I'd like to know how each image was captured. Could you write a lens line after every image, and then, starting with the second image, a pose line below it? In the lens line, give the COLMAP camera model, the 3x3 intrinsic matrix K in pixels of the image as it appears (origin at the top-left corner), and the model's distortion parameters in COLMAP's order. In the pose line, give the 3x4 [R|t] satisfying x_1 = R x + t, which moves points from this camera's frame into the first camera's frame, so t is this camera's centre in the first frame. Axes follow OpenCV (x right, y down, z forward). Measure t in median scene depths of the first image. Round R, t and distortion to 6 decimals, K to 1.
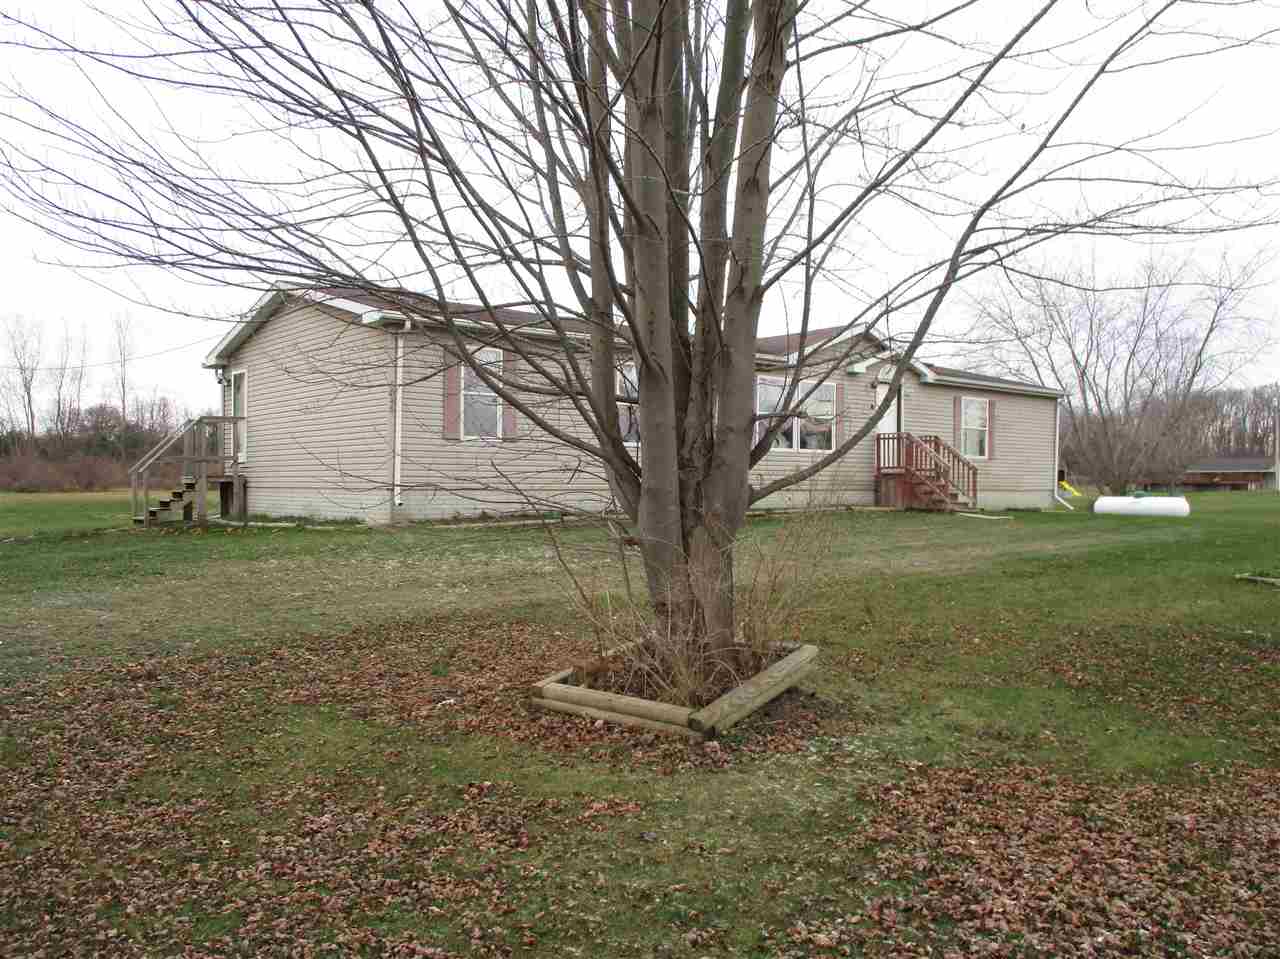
lens RADIAL K [[1062.7, 0, 640.0], [0, 1062.7, 479.5], [0, 0, 1]] dist [0.000473, -0.001010]
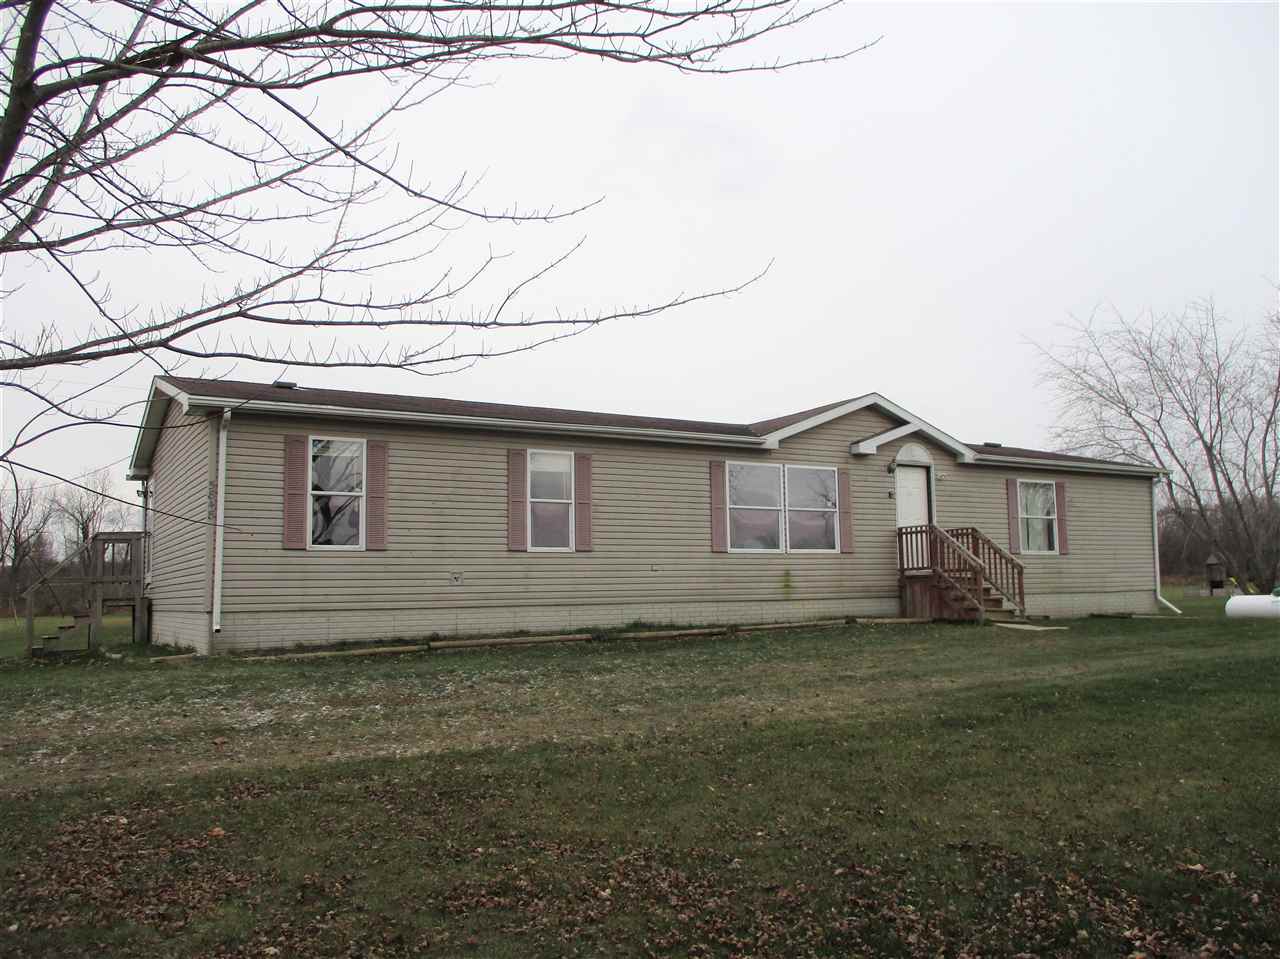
lens RADIAL K [[1071.4, 0, 640.0], [0, 1071.4, 479.5], [0, 0, 1]] dist [-0.036807, -0.002266]
pose [[0.988311, -0.040151, -0.147069, 0.153319], [0.024962, 0.994295, -0.103707, 0.000448], [0.150394, 0.098823, 0.983675, 0.163705]]
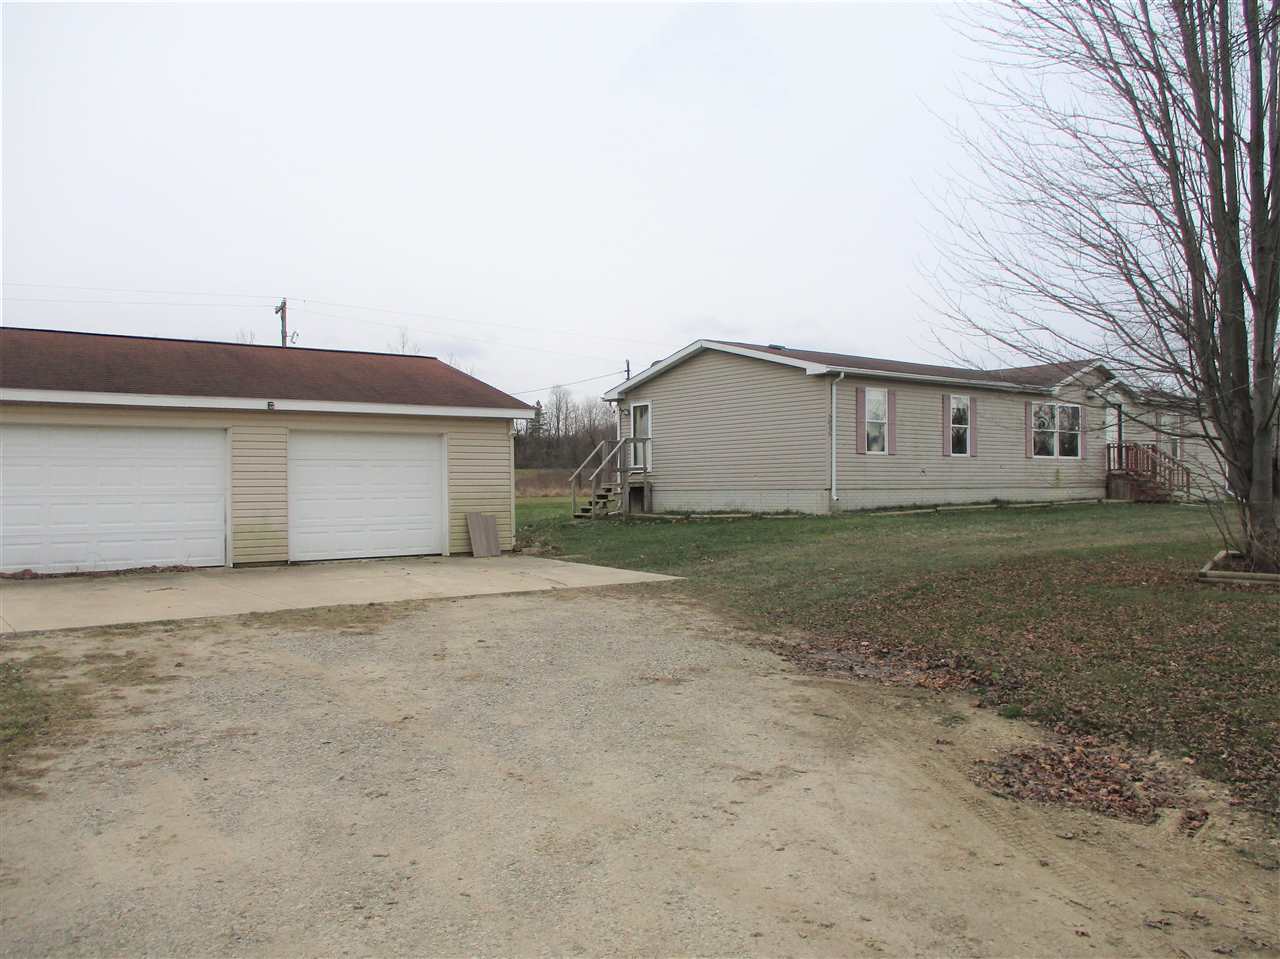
lens RADIAL K [[971.9, 0, 640.0], [0, 971.9, 479.5], [0, 0, 1]] dist [-0.005106, -0.002585]
pose [[0.998409, -0.011036, -0.055297, -0.293052], [0.010909, 0.999937, -0.002605, -0.002353], [0.055322, 0.001997, 0.998467, -0.230107]]
